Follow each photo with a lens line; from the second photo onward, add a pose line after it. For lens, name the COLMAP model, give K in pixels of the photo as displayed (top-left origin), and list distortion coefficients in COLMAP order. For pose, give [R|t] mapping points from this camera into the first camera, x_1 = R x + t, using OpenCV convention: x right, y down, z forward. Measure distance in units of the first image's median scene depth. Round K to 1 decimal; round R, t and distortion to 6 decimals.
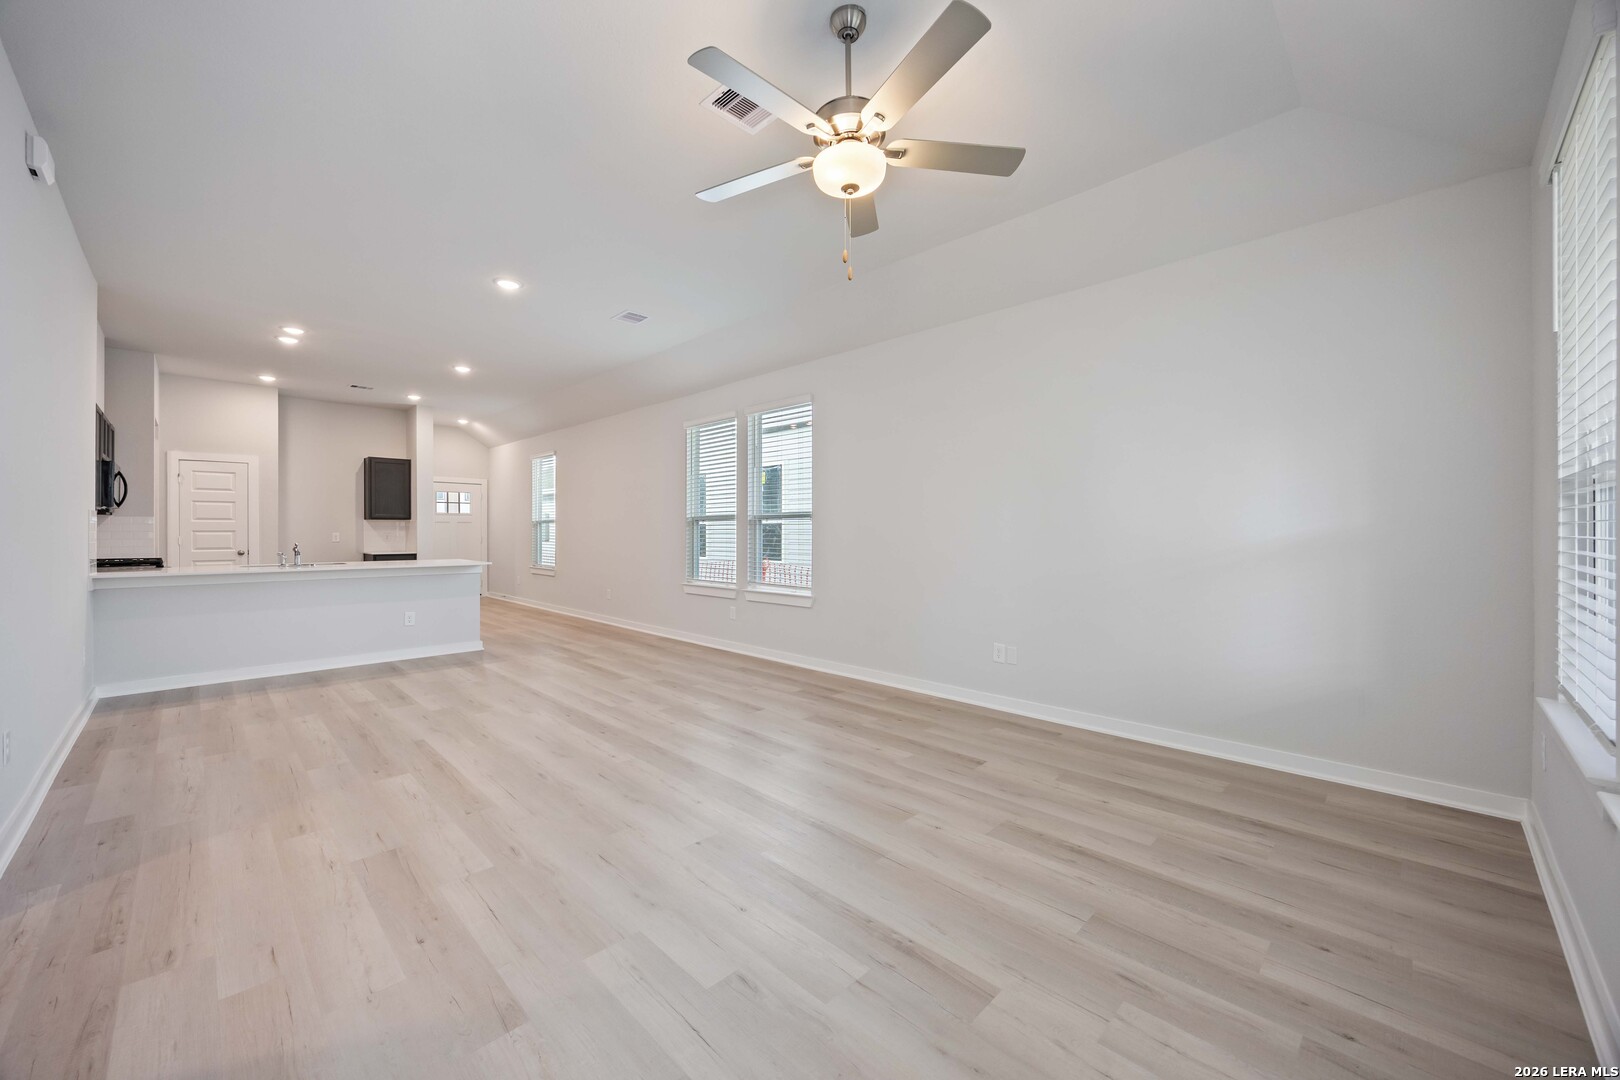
lens RADIAL K [[622.6, 0, 799.0], [0, 622.6, 534.4], [0, 0, 1]] dist [-0.001089, -0.000515]
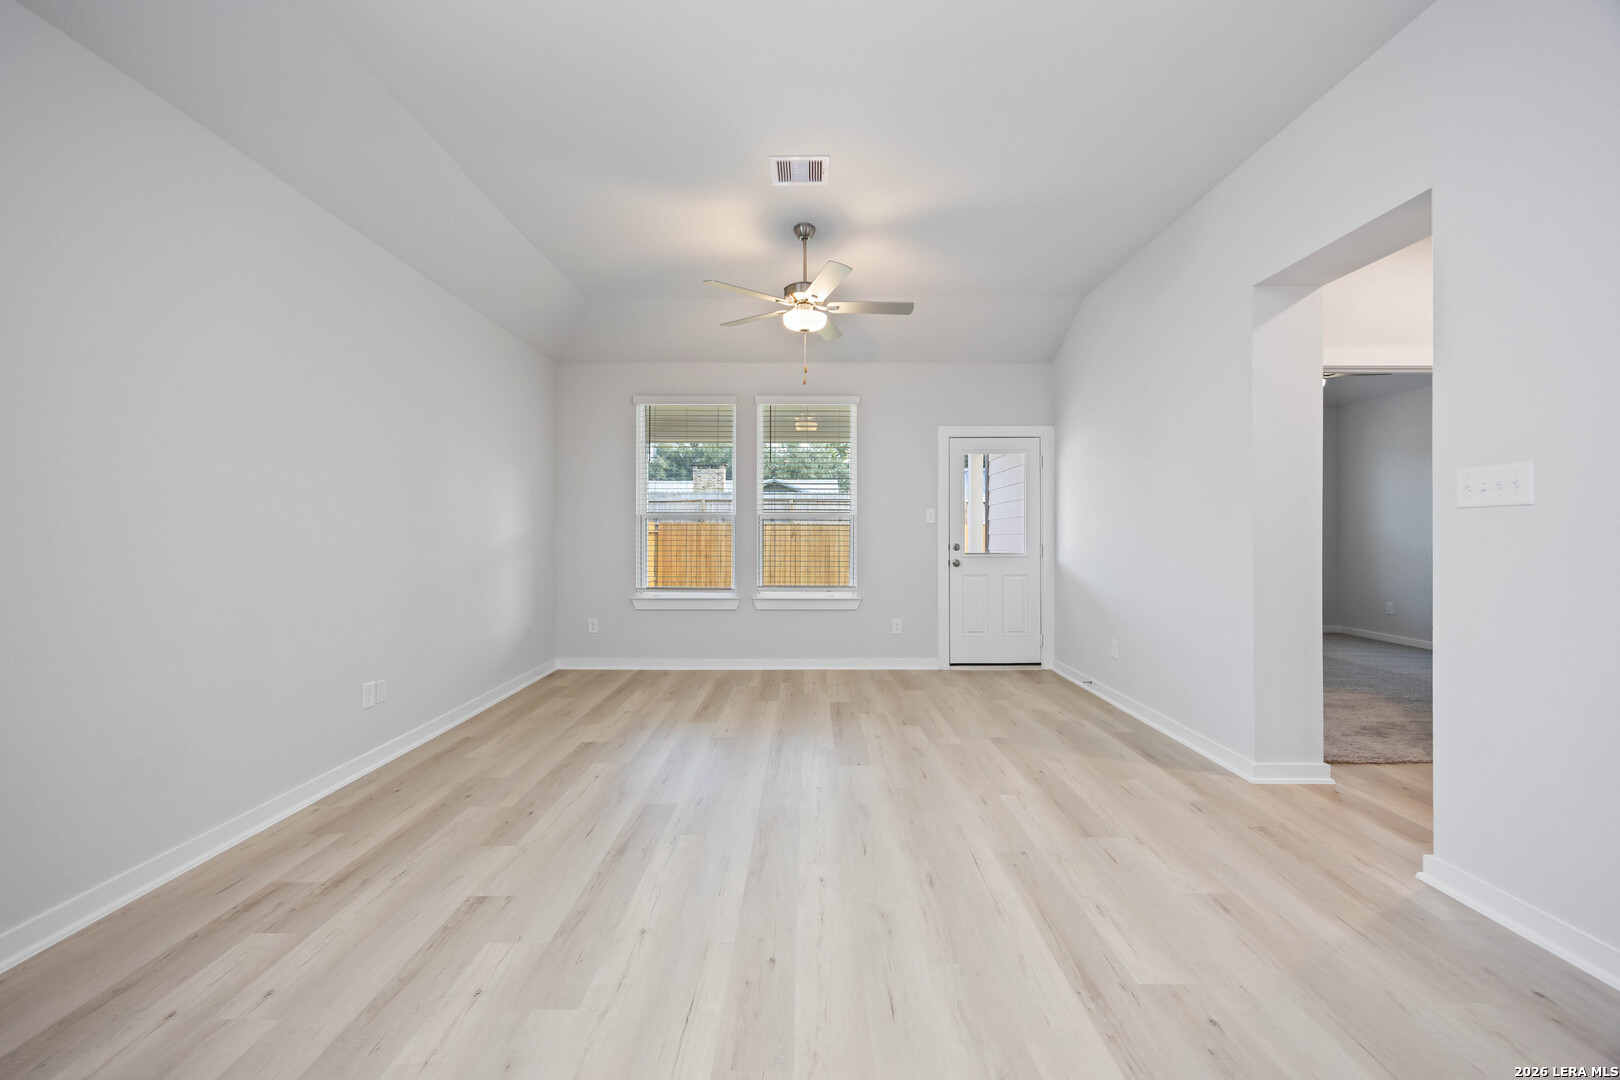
lens RADIAL K [[622.6, 0, 802.0], [0, 622.6, 533.0], [0, 0, 1]] dist [-0.001089, -0.000515]
pose [[-0.707581, 0.003851, 0.706622, -0.756746], [0.004634, 0.999989, -0.000809, -0.006834], [-0.706617, 0.002702, -0.707591, 1.495427]]
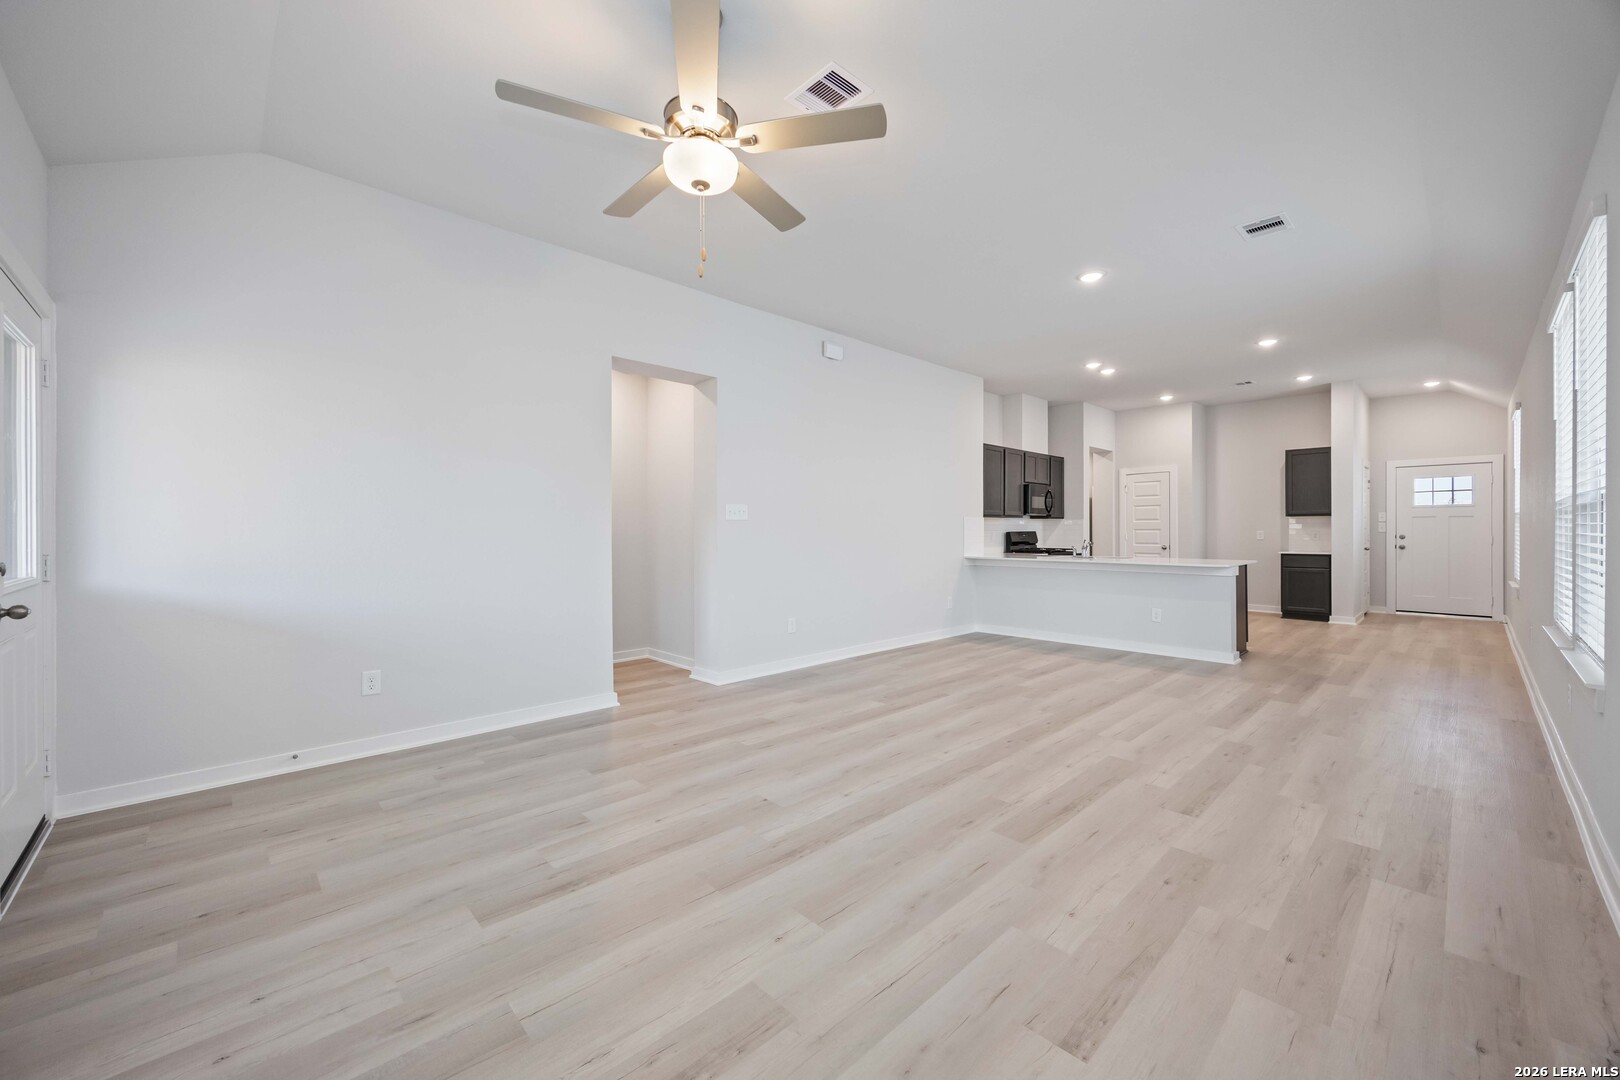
lens RADIAL K [[622.6, 0, 814.4], [0, 622.6, 541.7], [0, 0, 1]] dist [-0.001089, -0.000515]
pose [[-0.012437, 0.018351, -0.999754, 0.725409], [-0.001186, 0.999831, 0.018367, -0.006452], [0.999922, 0.001414, -0.012413, 0.807775]]
